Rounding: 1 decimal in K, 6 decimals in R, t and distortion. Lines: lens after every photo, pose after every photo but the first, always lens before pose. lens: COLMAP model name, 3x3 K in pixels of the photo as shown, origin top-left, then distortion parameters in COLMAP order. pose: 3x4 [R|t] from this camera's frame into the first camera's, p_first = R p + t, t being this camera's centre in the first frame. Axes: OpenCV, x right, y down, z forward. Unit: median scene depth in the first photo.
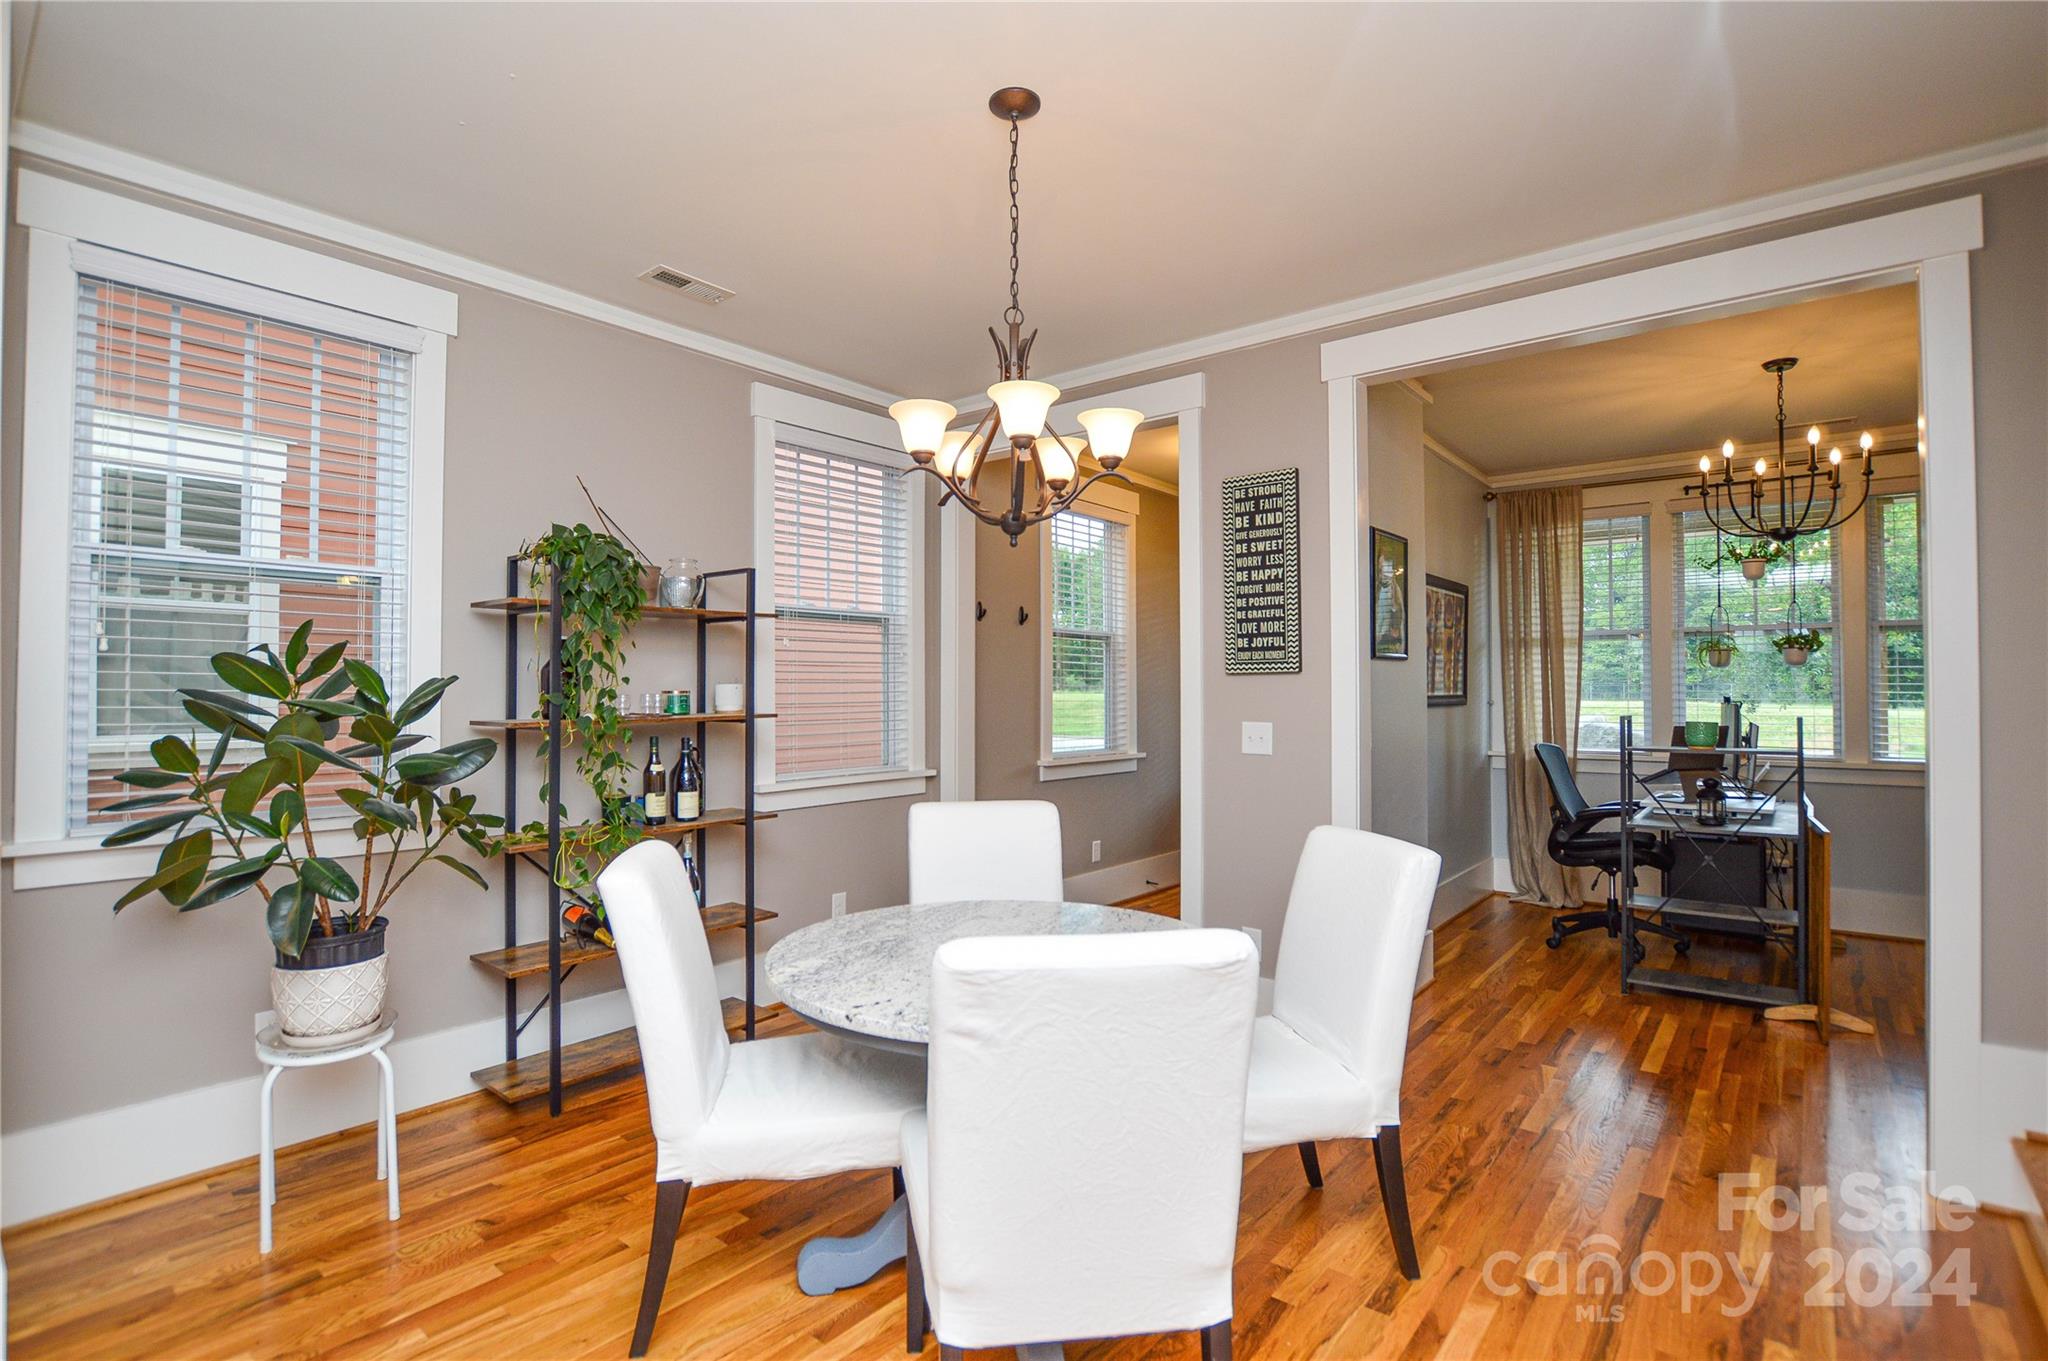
lens RADIAL K [[976.3, 0, 1008.1], [0, 976.3, 678.0], [0, 0, 1]] dist [-0.028936, 0.000166]
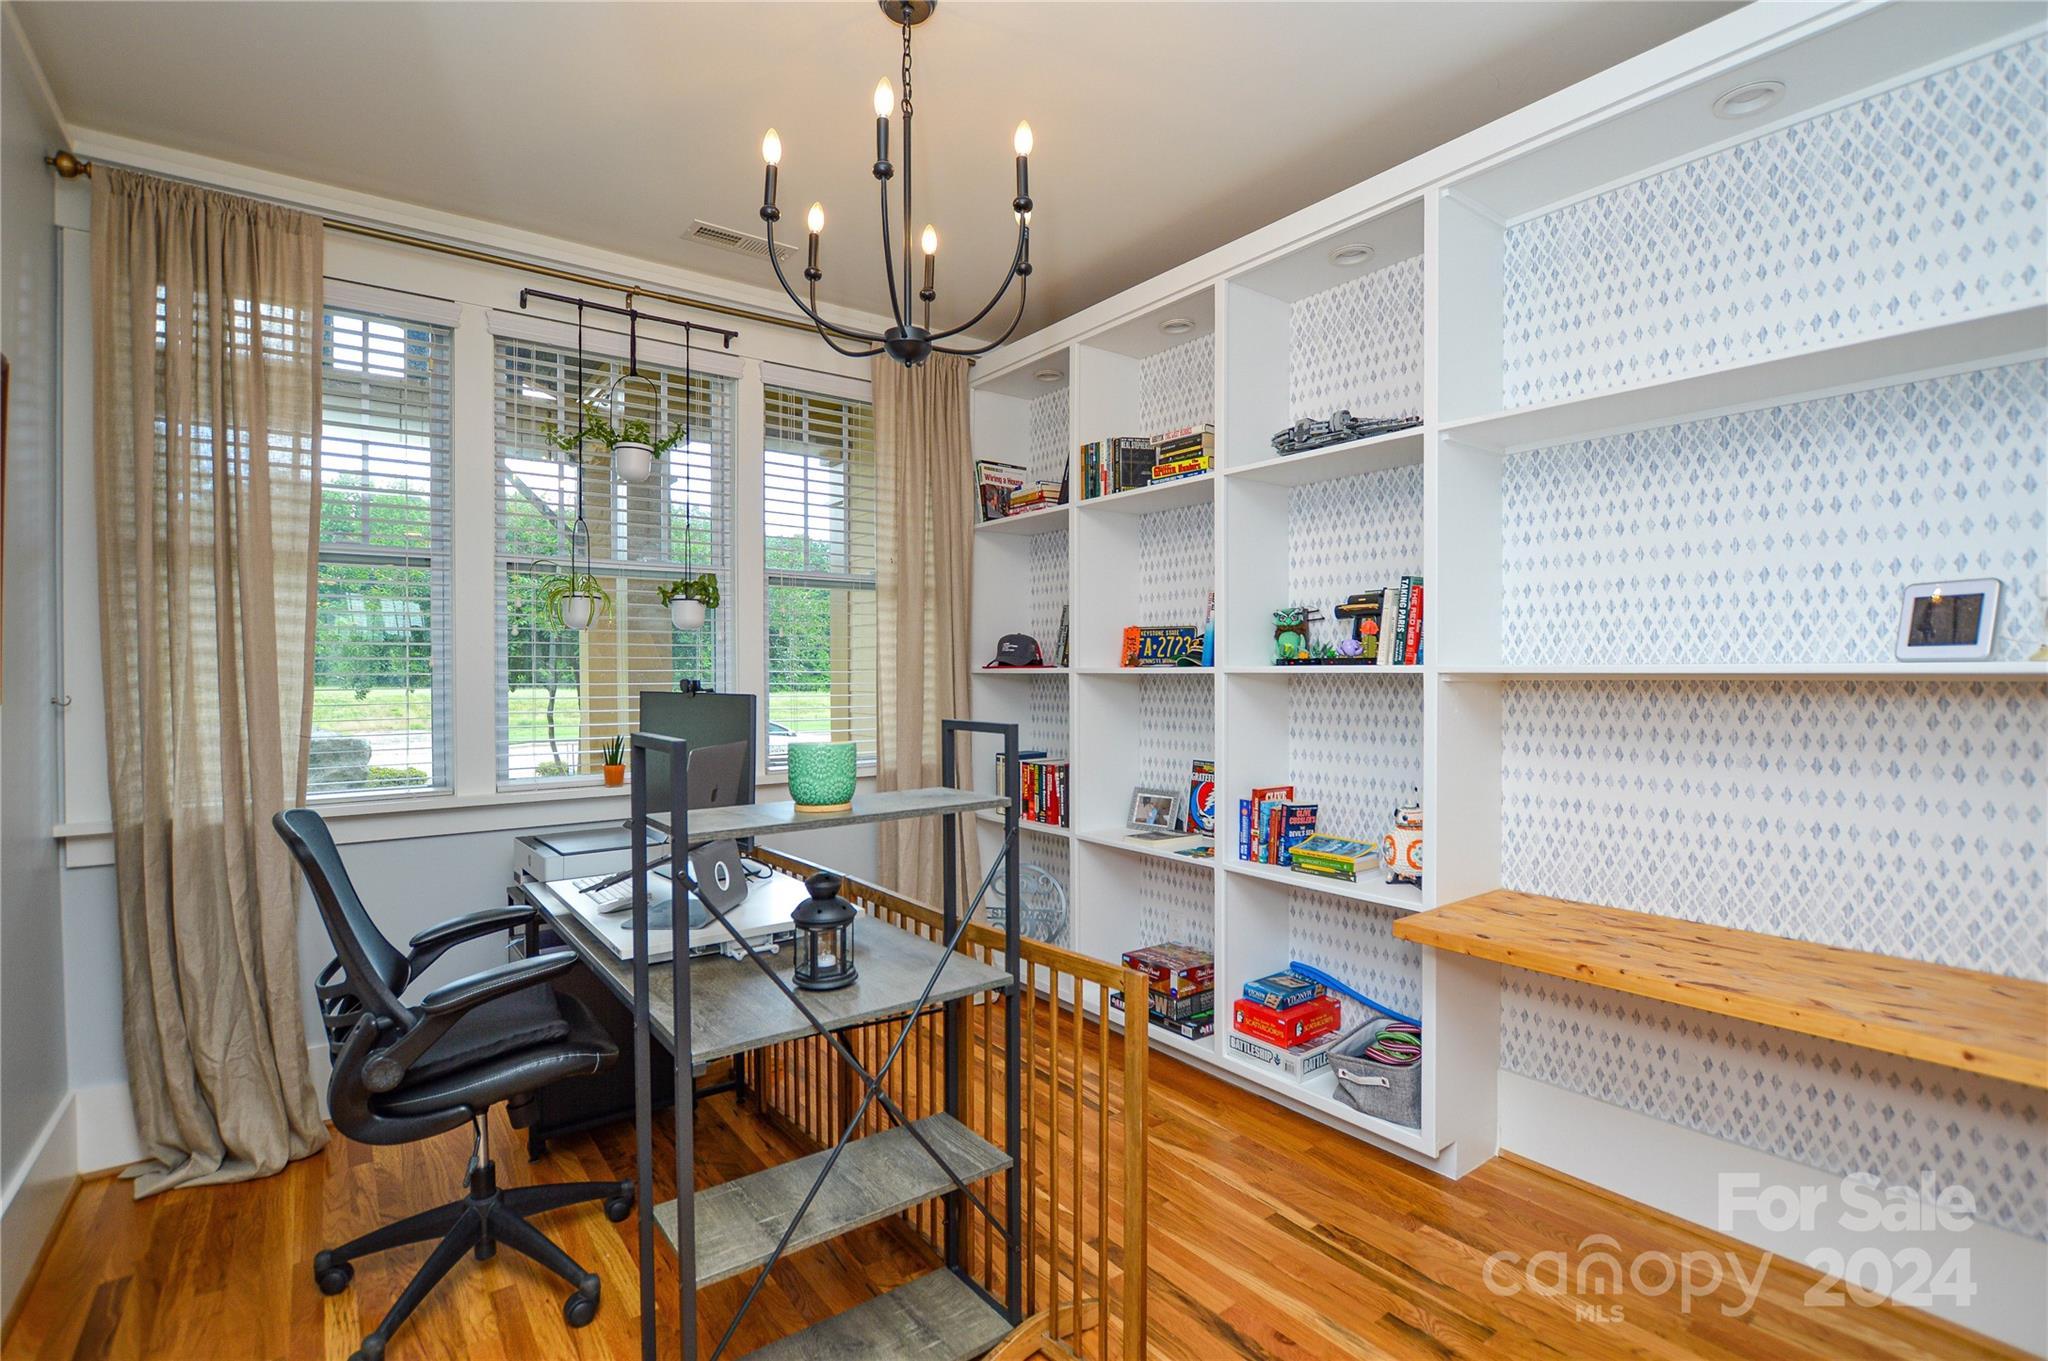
lens RADIAL K [[970.0, 0, 1024.0], [0, 970.0, 680.5], [0, 0, 1]] dist [-0.022876, -0.000096]
pose [[0.223424, -0.003120, 0.974716, 0.363873], [-0.009955, 0.999935, 0.005482, 0.020418], [-0.974671, -0.010928, 0.223378, 0.914824]]
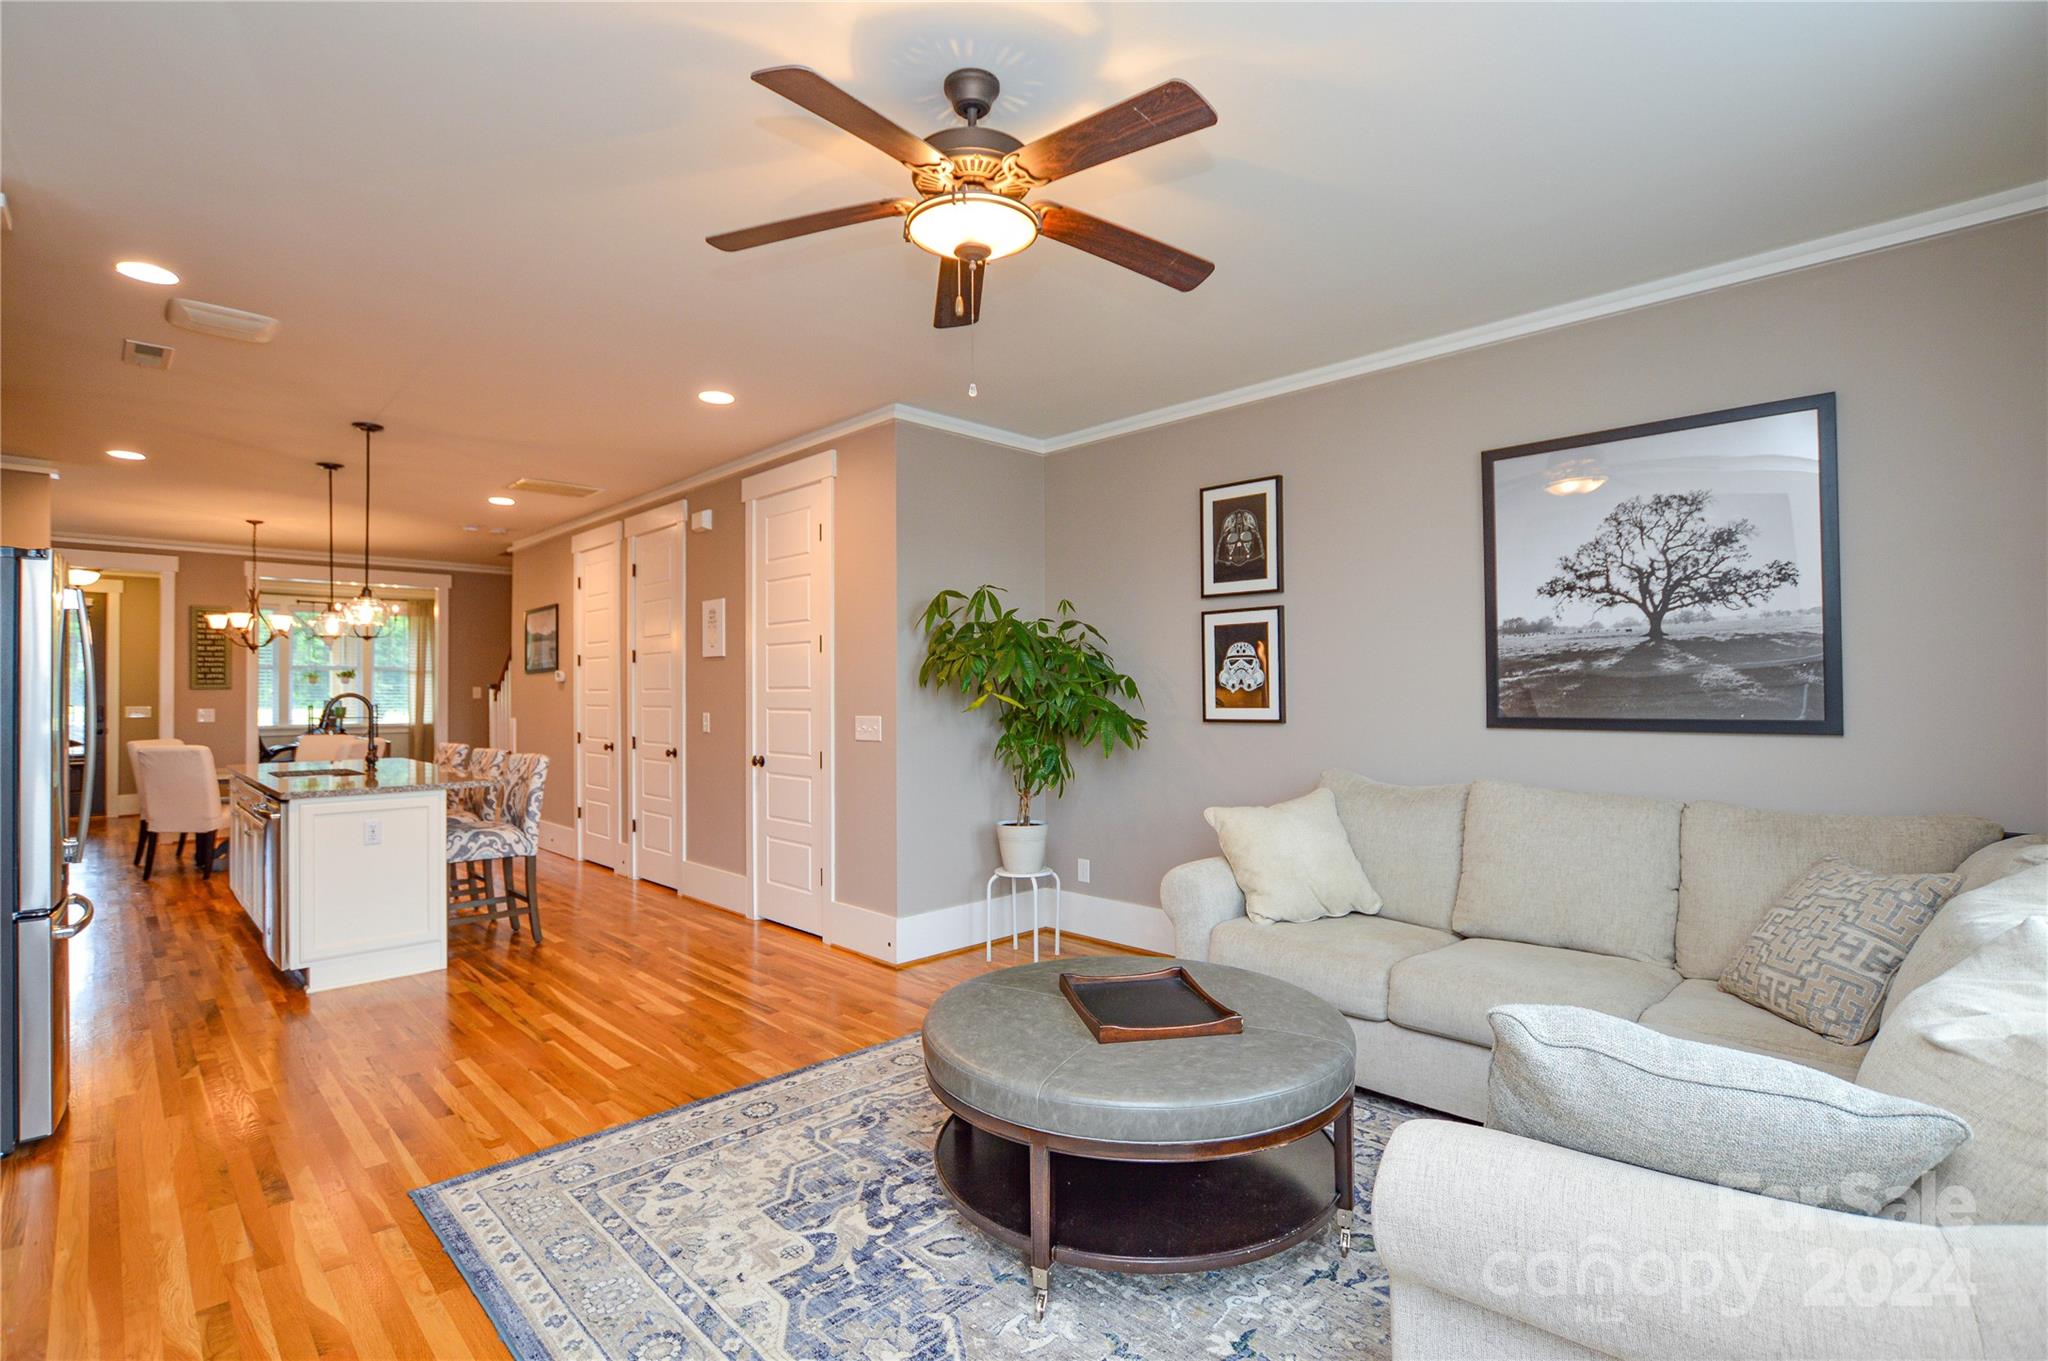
lens RADIAL K [[970.0, 0, 1024.0], [0, 970.0, 680.5], [0, 0, 1]] dist [-0.022876, -0.000096]
pose [[0.104201, 0.012422, 0.994479, -1.887367], [-0.010221, 0.999883, -0.011418, -0.019278], [-0.994504, -0.008975, 0.104315, -1.262347]]
